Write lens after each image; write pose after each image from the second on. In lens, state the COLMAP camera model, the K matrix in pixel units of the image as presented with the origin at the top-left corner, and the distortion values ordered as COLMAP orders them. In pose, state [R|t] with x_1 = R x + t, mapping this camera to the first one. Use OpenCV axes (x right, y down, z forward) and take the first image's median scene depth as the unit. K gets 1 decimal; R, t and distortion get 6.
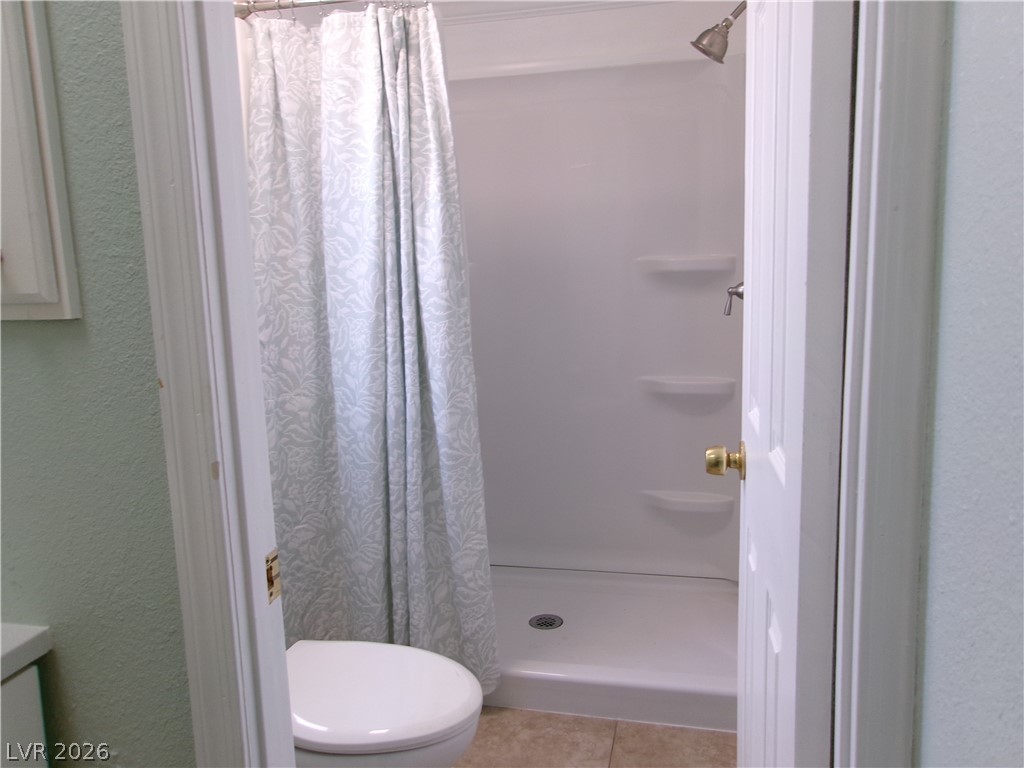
lens RADIAL K [[798.7, 0, 510.8], [0, 798.7, 376.3], [0, 0, 1]] dist [0.003712, 0.015635]
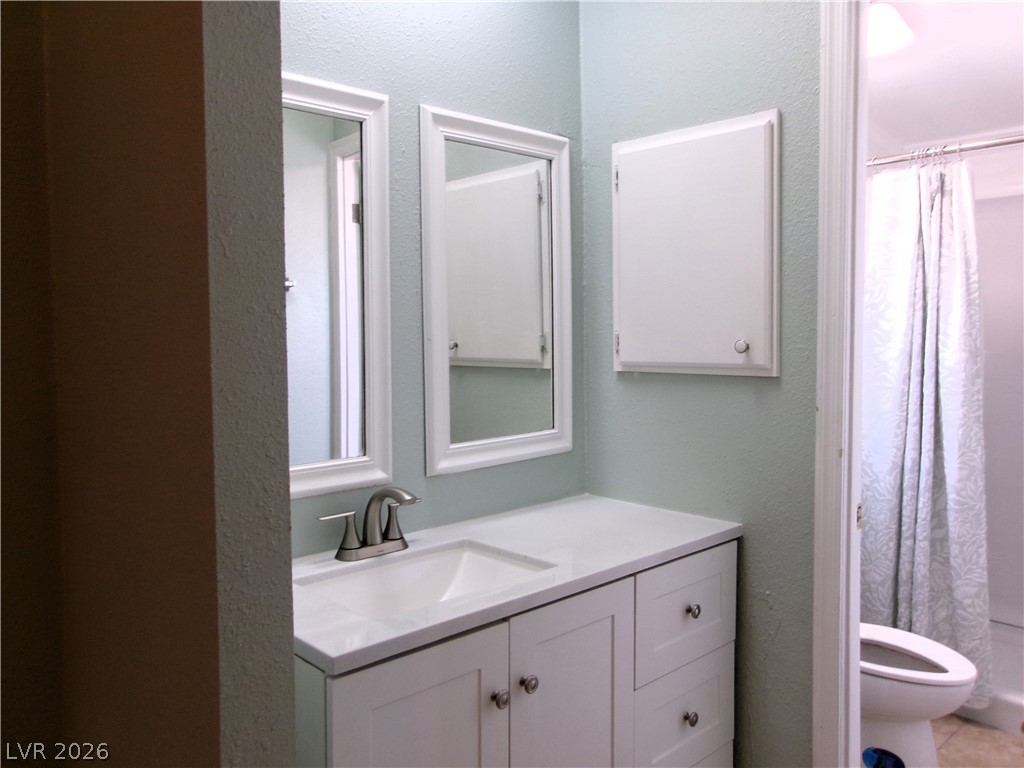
lens RADIAL K [[798.7, 0, 510.8], [0, 798.7, 376.3], [0, 0, 1]] dist [0.003712, 0.015635]
pose [[0.838078, 0.052051, -0.543062, 0.010697], [-0.102097, 0.992815, -0.062403, 0.053811], [0.535913, 0.107744, 0.837370, -0.474069]]
